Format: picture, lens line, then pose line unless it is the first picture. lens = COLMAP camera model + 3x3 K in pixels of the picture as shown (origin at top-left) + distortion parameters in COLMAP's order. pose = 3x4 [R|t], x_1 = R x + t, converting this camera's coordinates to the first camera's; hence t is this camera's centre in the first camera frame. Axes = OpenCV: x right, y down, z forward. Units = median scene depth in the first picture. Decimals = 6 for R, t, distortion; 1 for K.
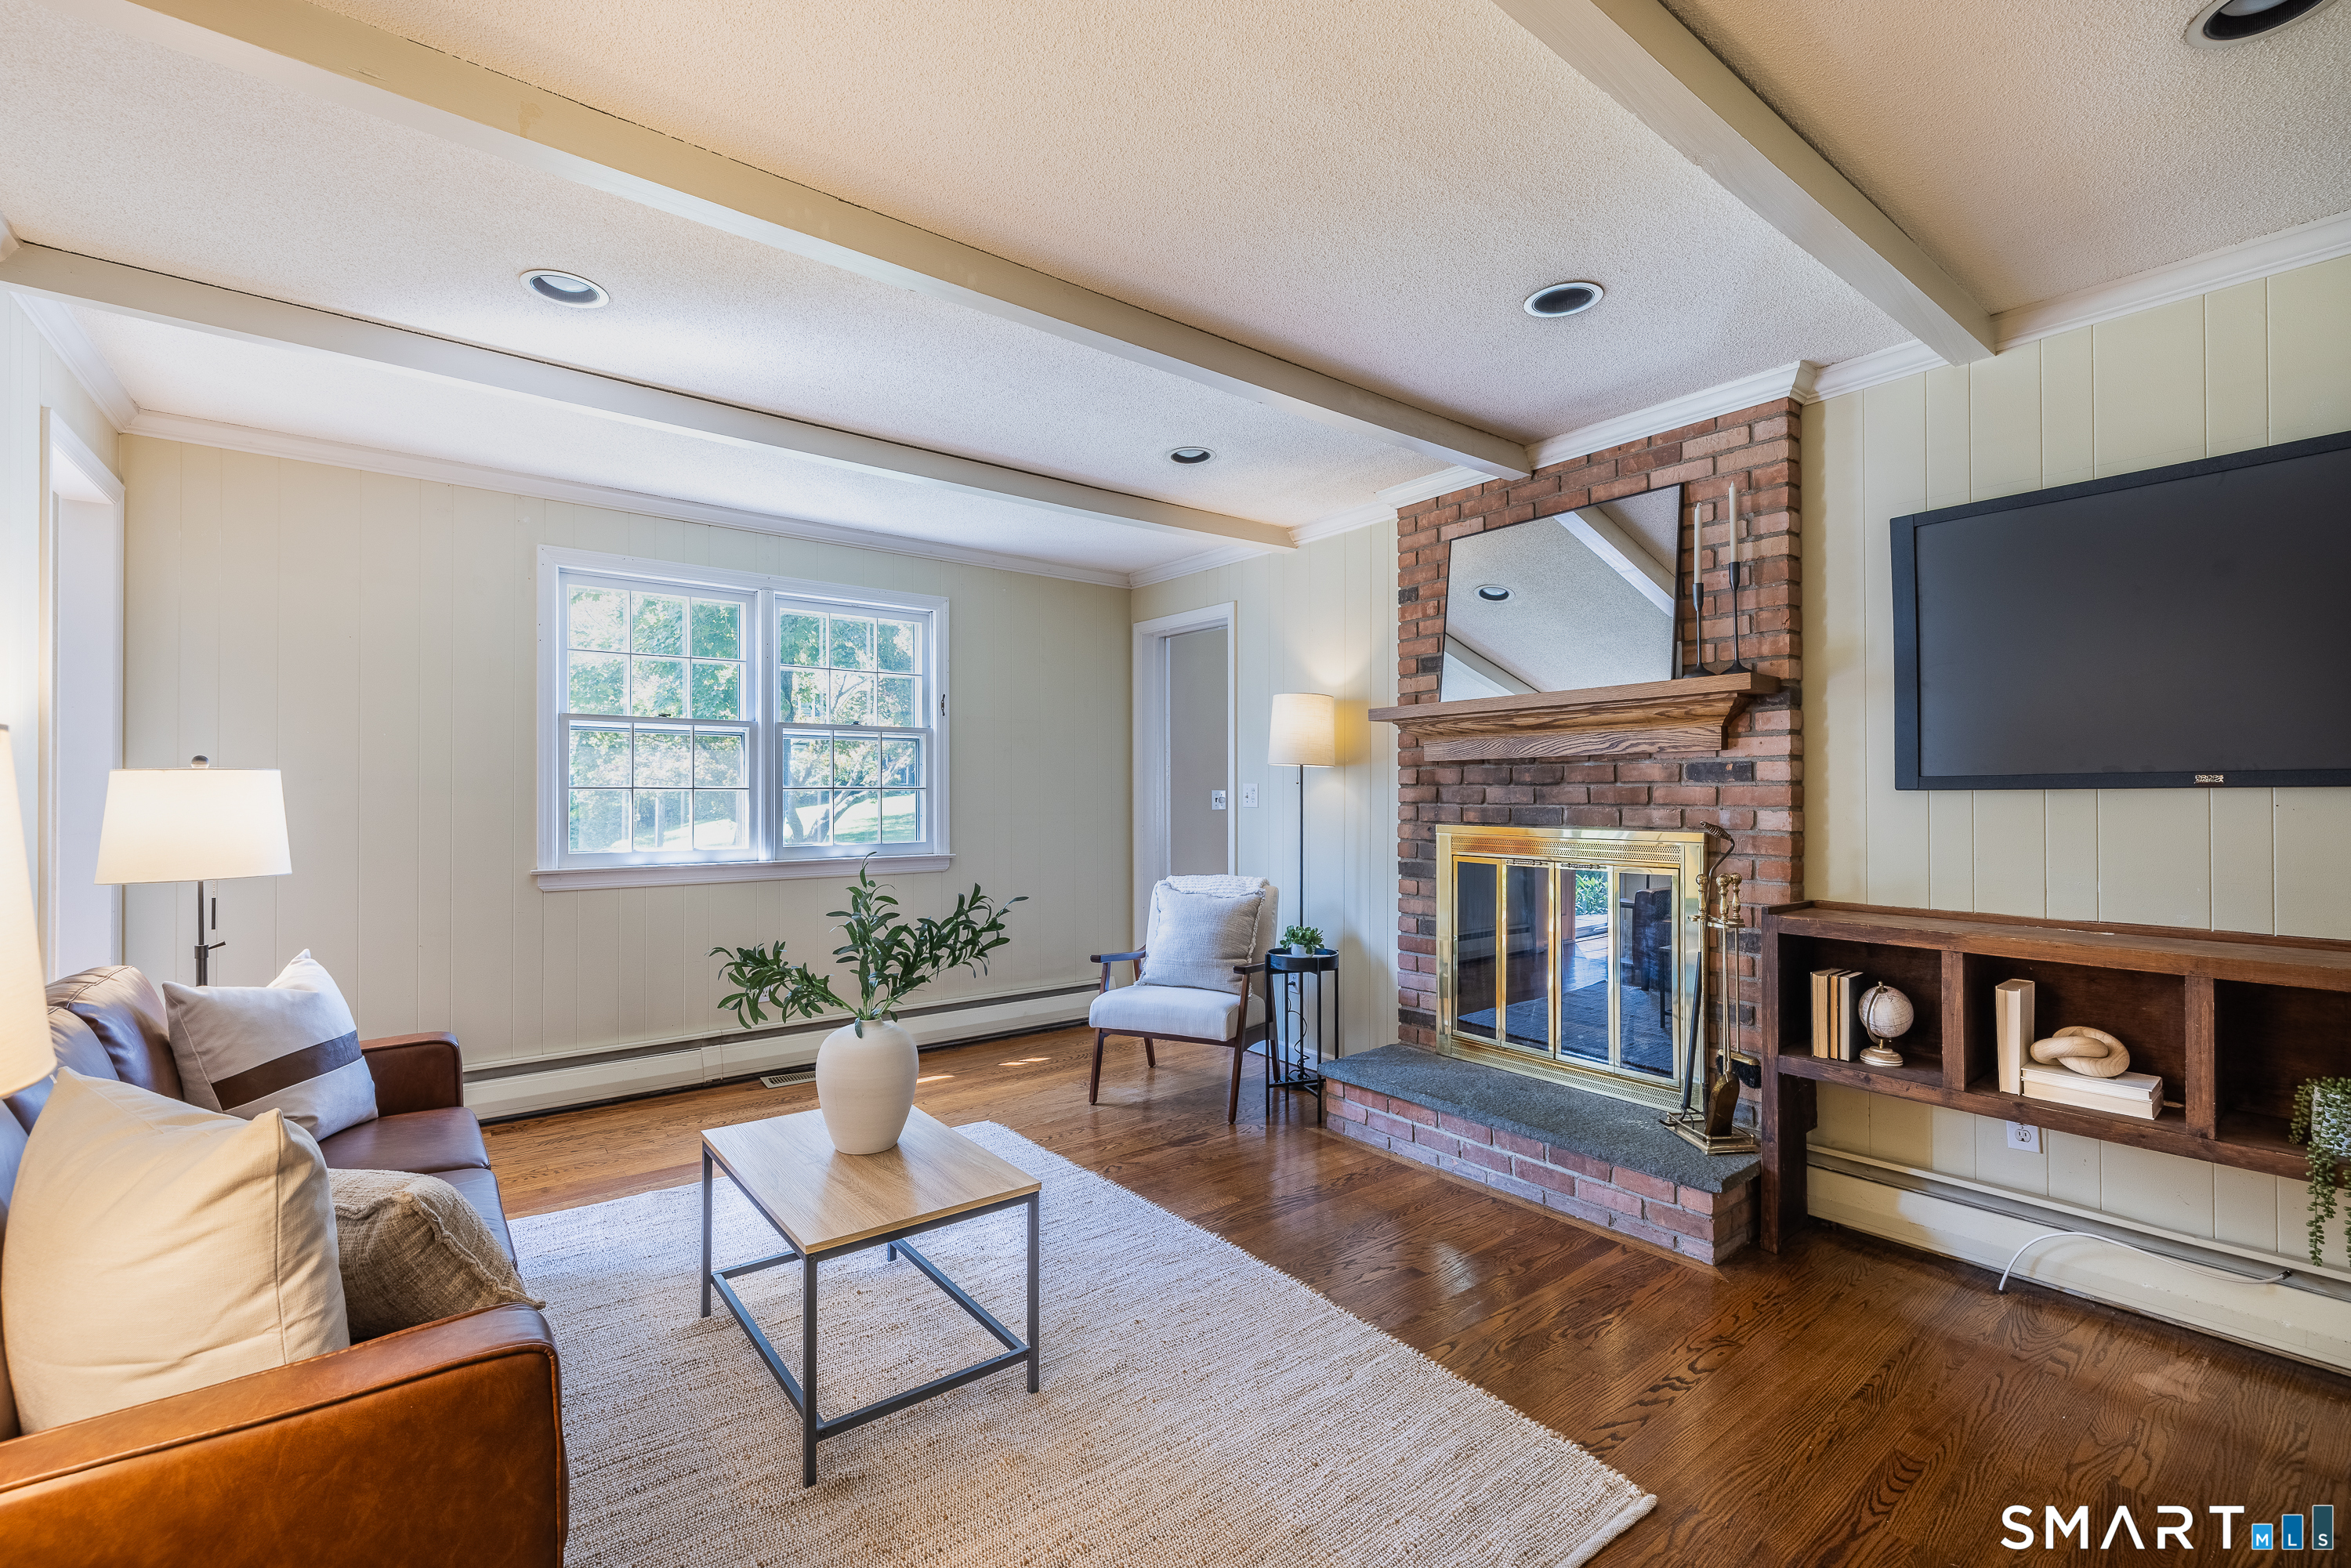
lens RADIAL K [[1006.9, 0, 1153.5], [0, 1006.9, 784.4], [0, 0, 1]] dist [0.002834, 0.000800]
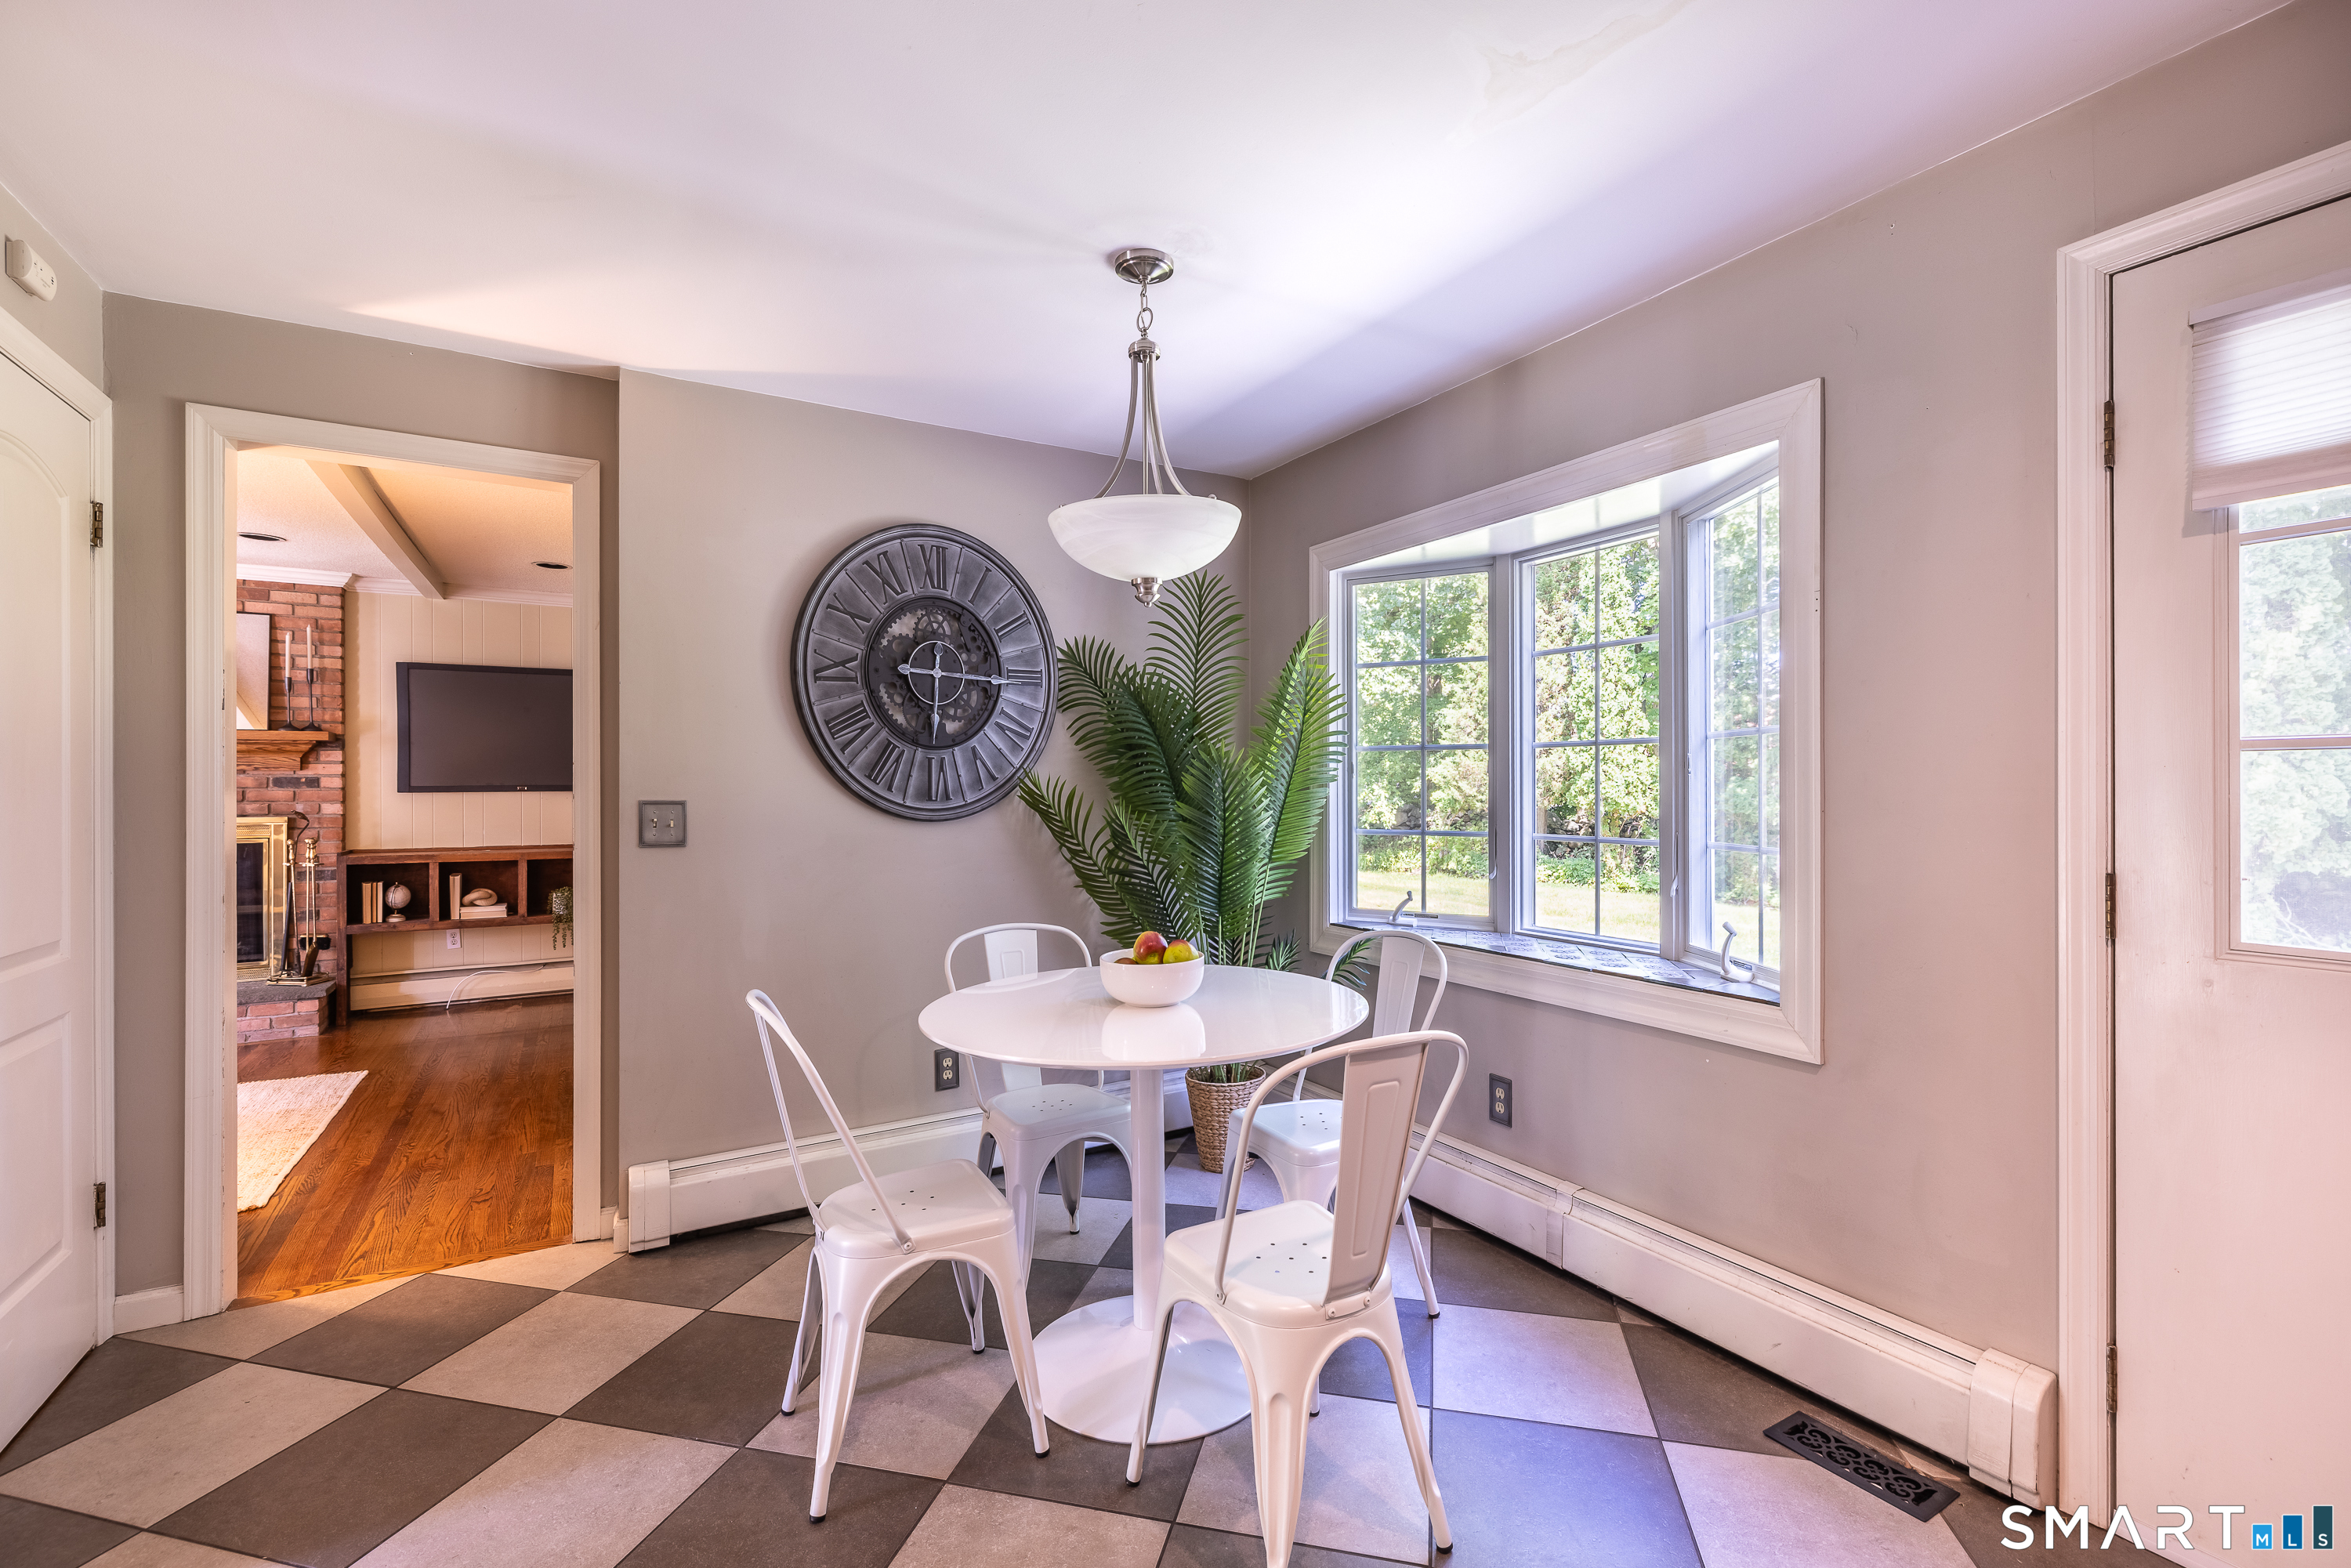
lens RADIAL K [[1006.9, 0, 1180.2], [0, 1006.9, 788.3], [0, 0, 1]] dist [0.002834, 0.000800]
pose [[0.123054, -0.001670, 0.992399, -1.067832], [-0.006935, 0.999973, 0.002543, -0.018436], [-0.992376, -0.007195, 0.123039, -0.810507]]
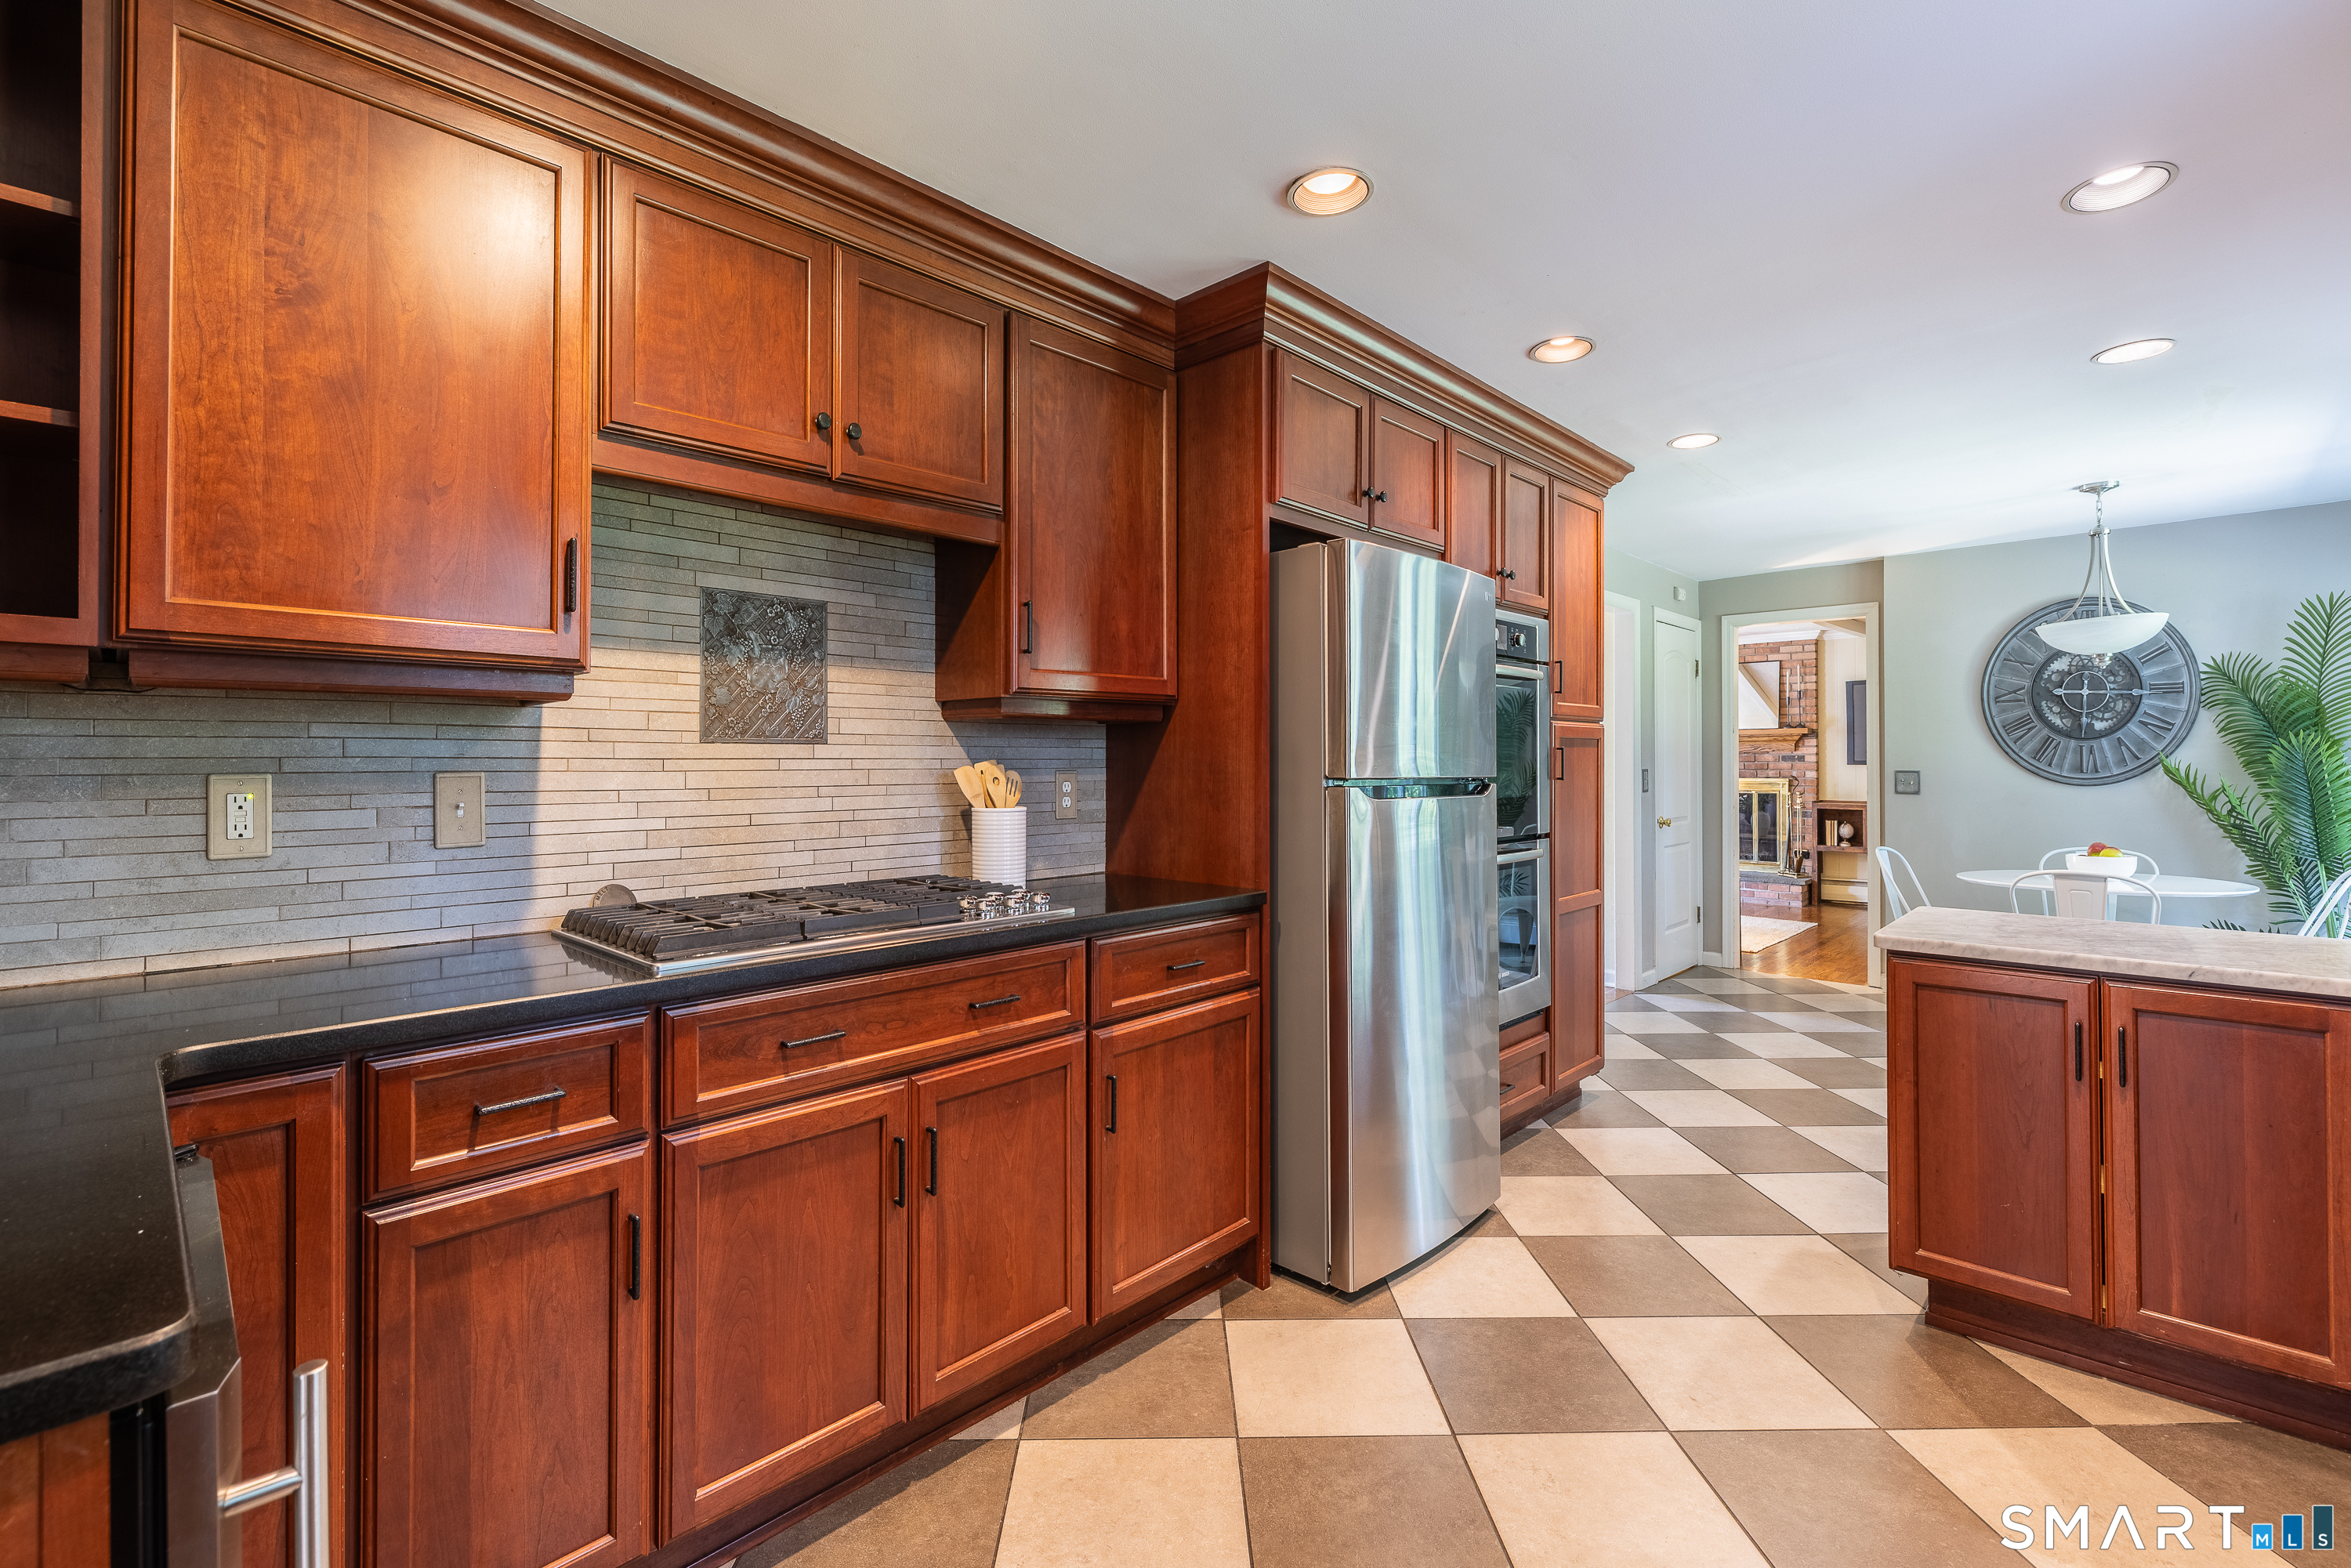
lens RADIAL K [[1006.9, 0, 1282.9], [0, 1006.9, 757.8], [0, 0, 1]] dist [0.002834, 0.000800]
pose [[0.976177, -0.003726, 0.216943, -1.650936], [0.002624, 0.999982, 0.005369, -0.036280], [-0.216960, -0.004672, 0.976169, -1.682514]]
